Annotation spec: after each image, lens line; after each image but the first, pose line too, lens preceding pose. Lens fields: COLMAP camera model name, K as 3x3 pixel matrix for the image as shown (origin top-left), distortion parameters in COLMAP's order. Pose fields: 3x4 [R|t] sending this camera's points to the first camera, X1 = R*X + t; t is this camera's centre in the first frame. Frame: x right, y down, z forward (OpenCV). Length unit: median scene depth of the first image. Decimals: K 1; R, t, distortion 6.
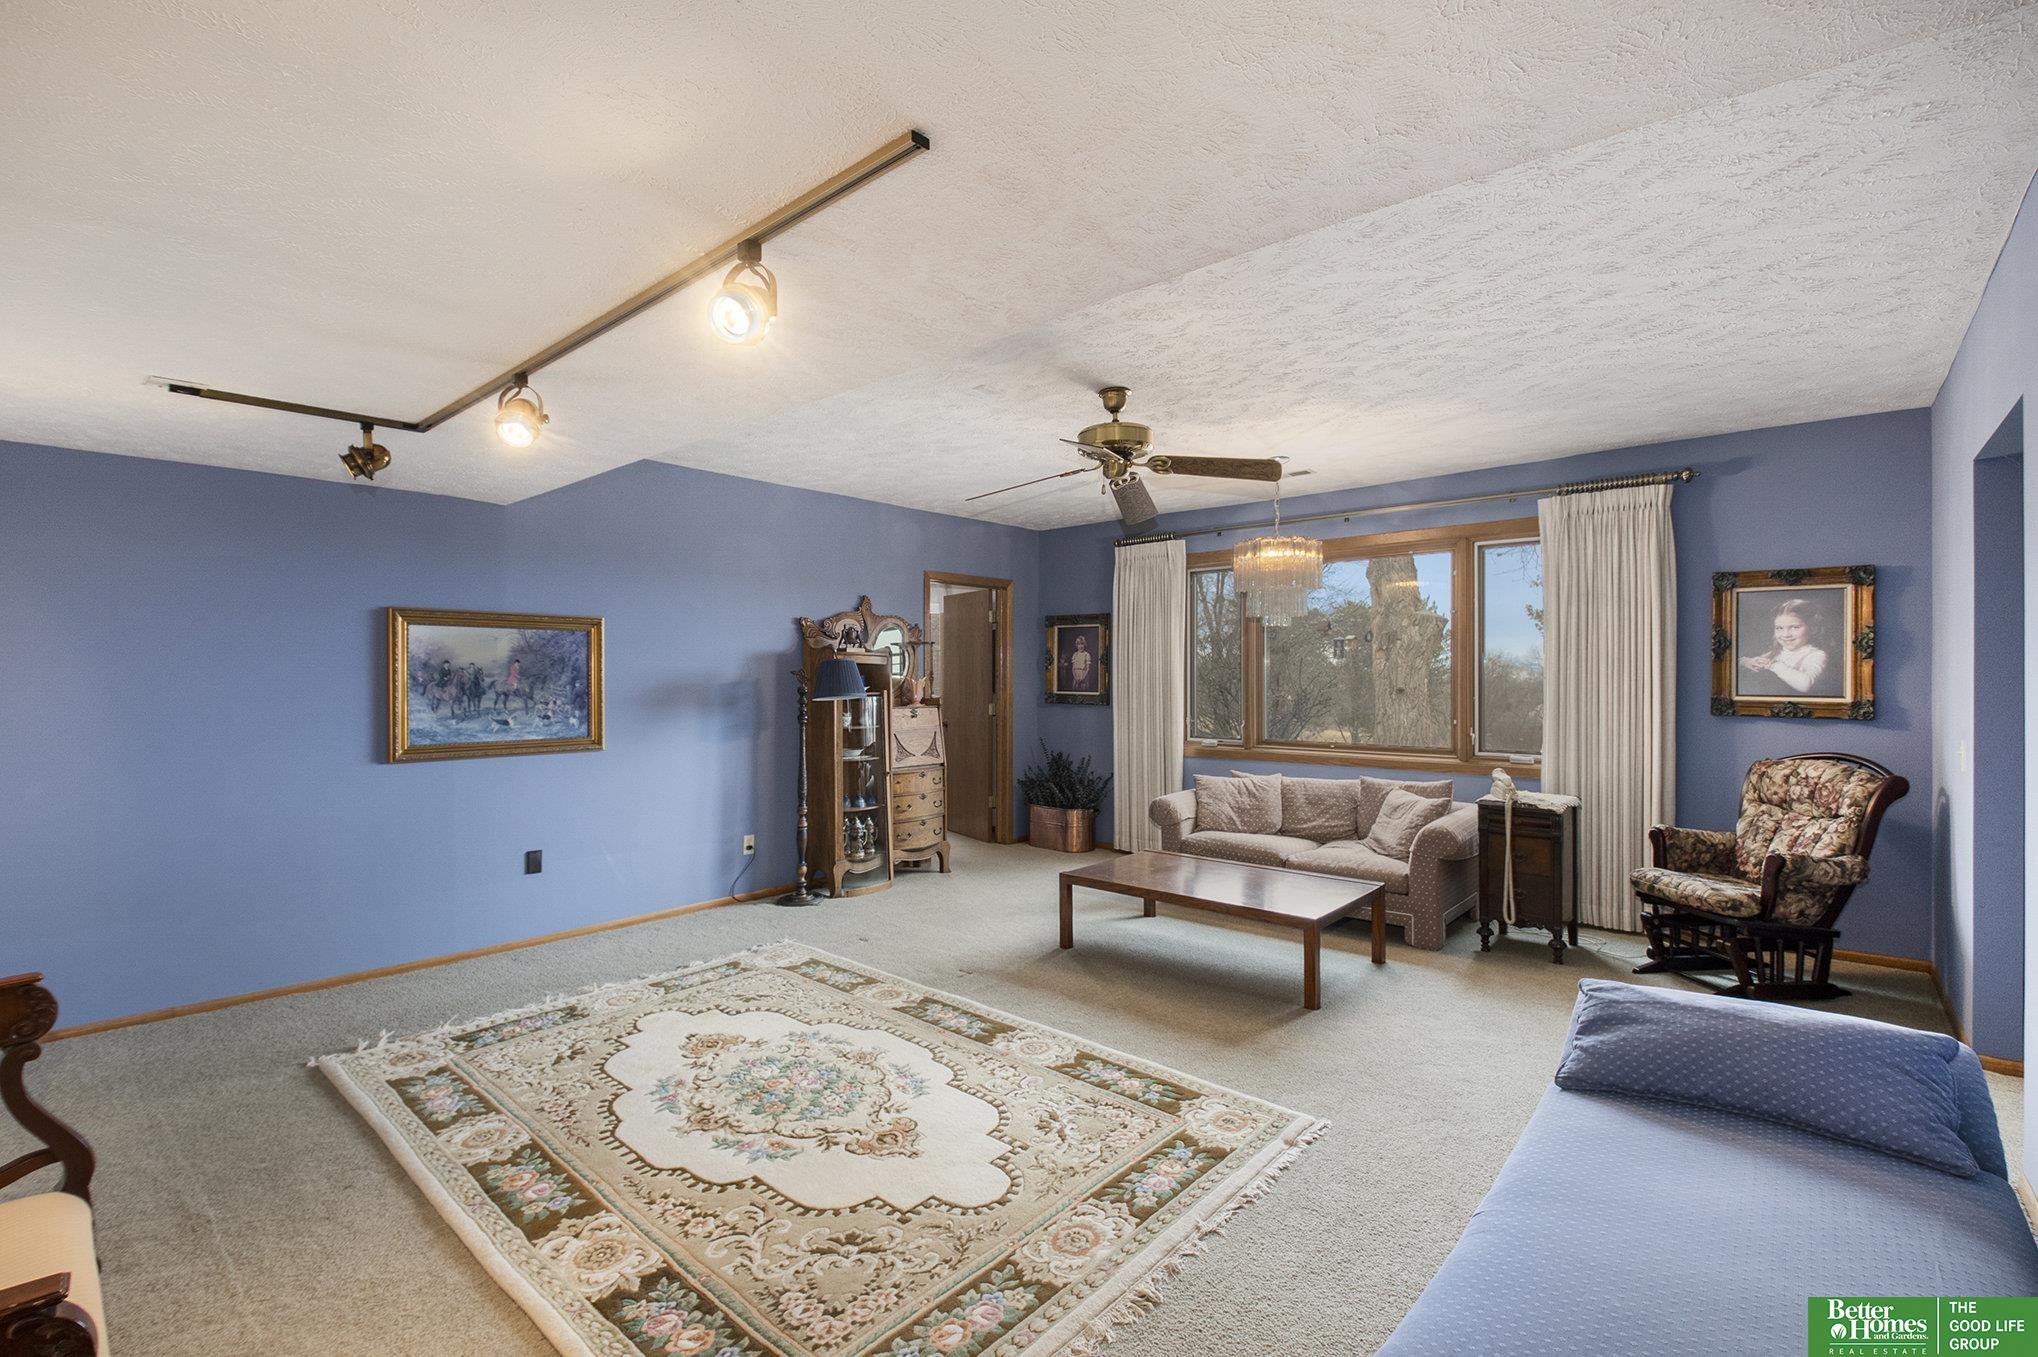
lens RADIAL K [[907.6, 0, 1005.8], [0, 907.6, 671.1], [0, 0, 1]] dist [0.006410, -0.001498]
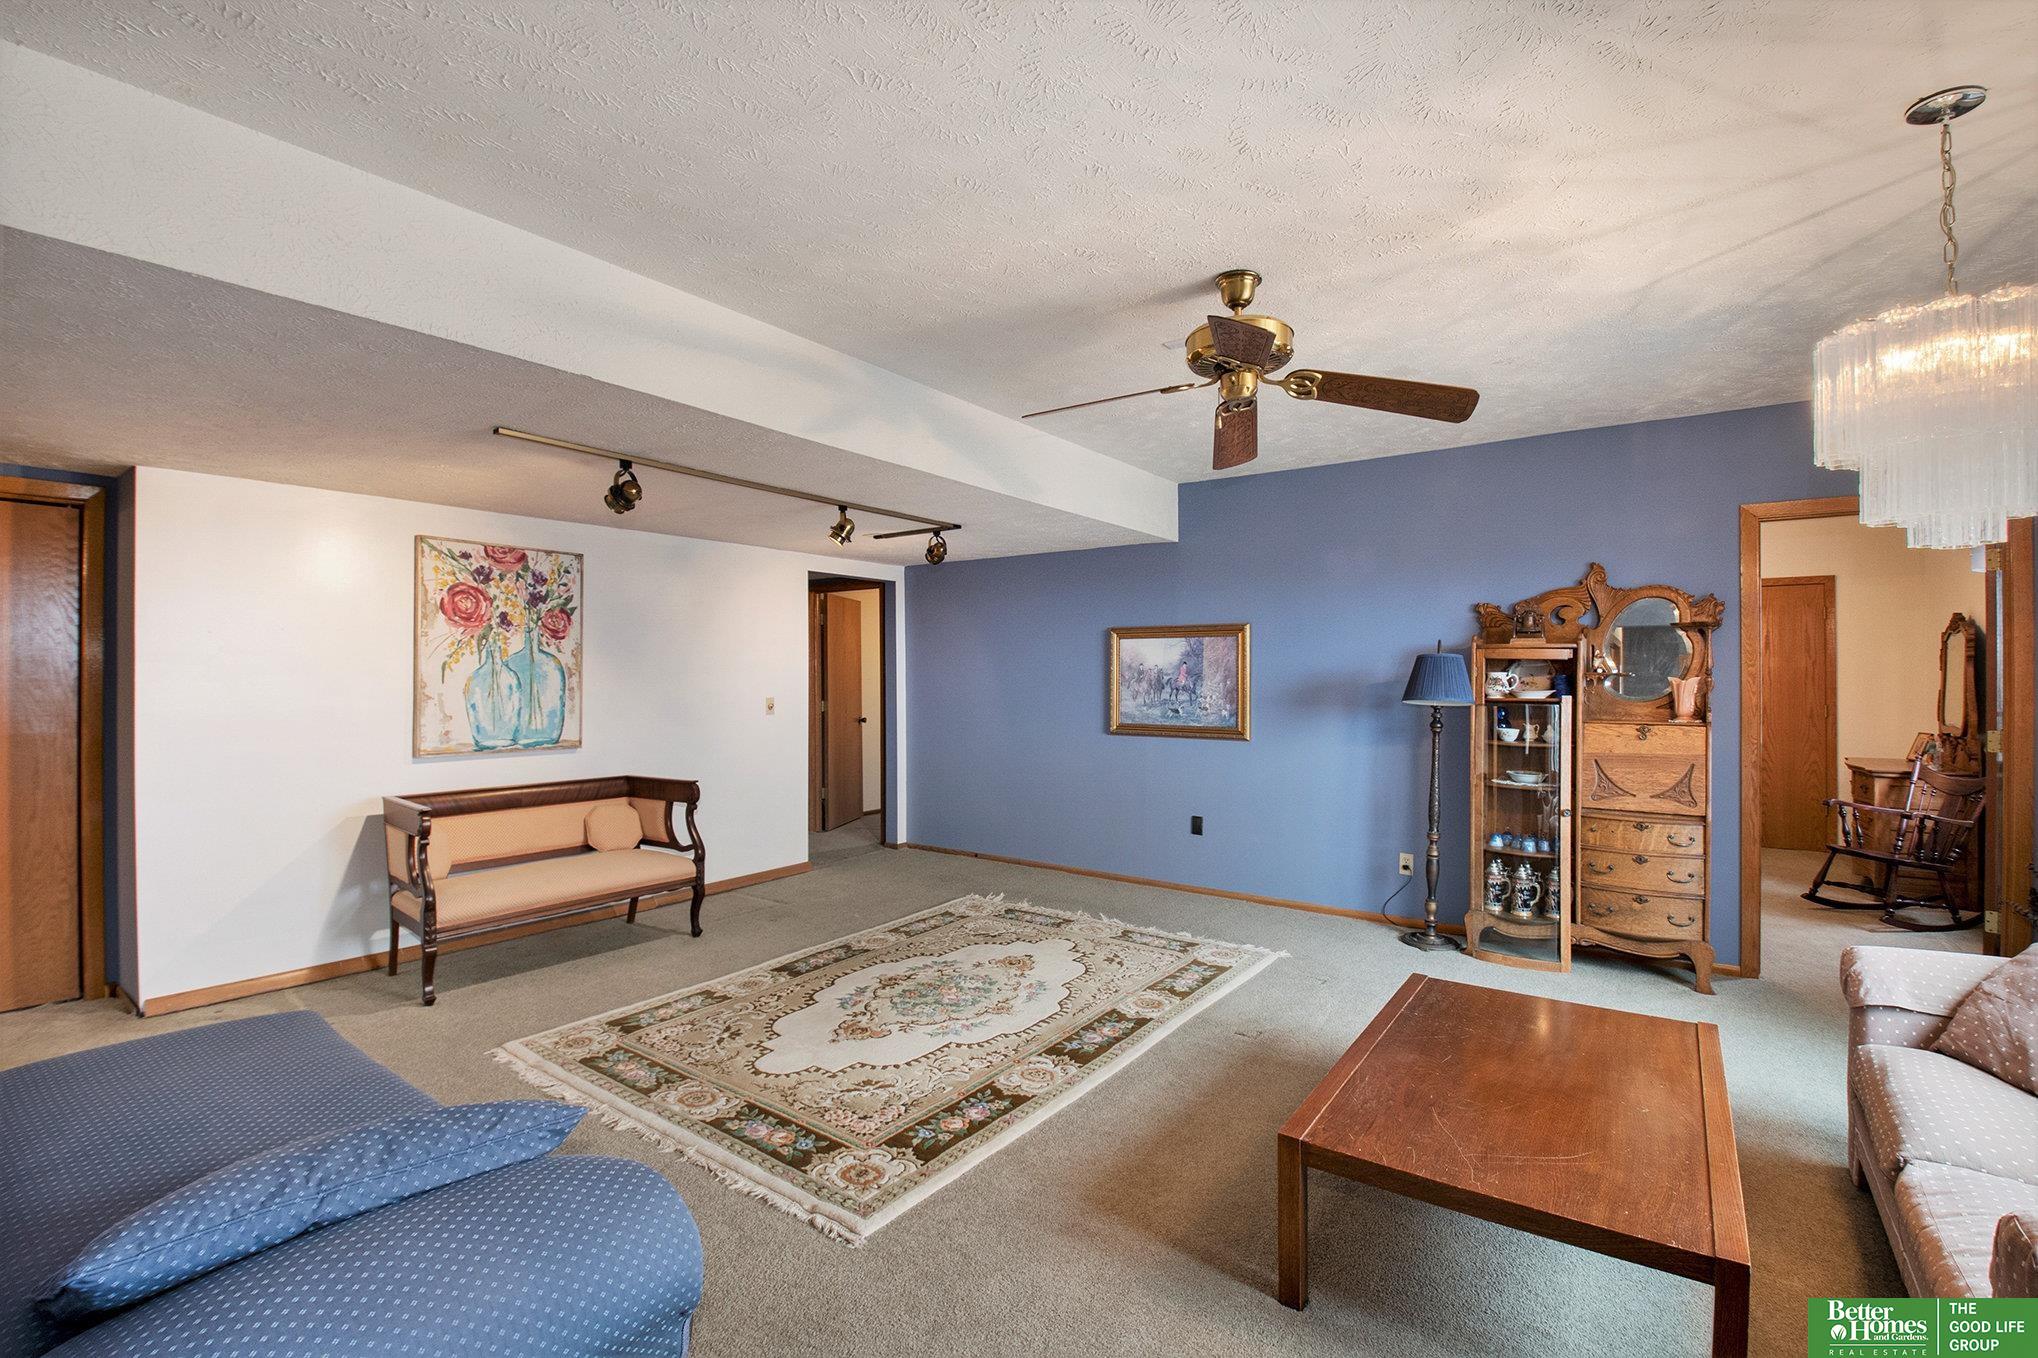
lens RADIAL K [[907.6, 0, 1005.0], [0, 907.6, 682.6], [0, 0, 1]] dist [0.006410, -0.001498]
pose [[0.094158, 0.012303, -0.995481, 0.941870], [0.005997, 0.999898, 0.012924, -0.002081], [0.995539, -0.007187, 0.094075, 0.866365]]
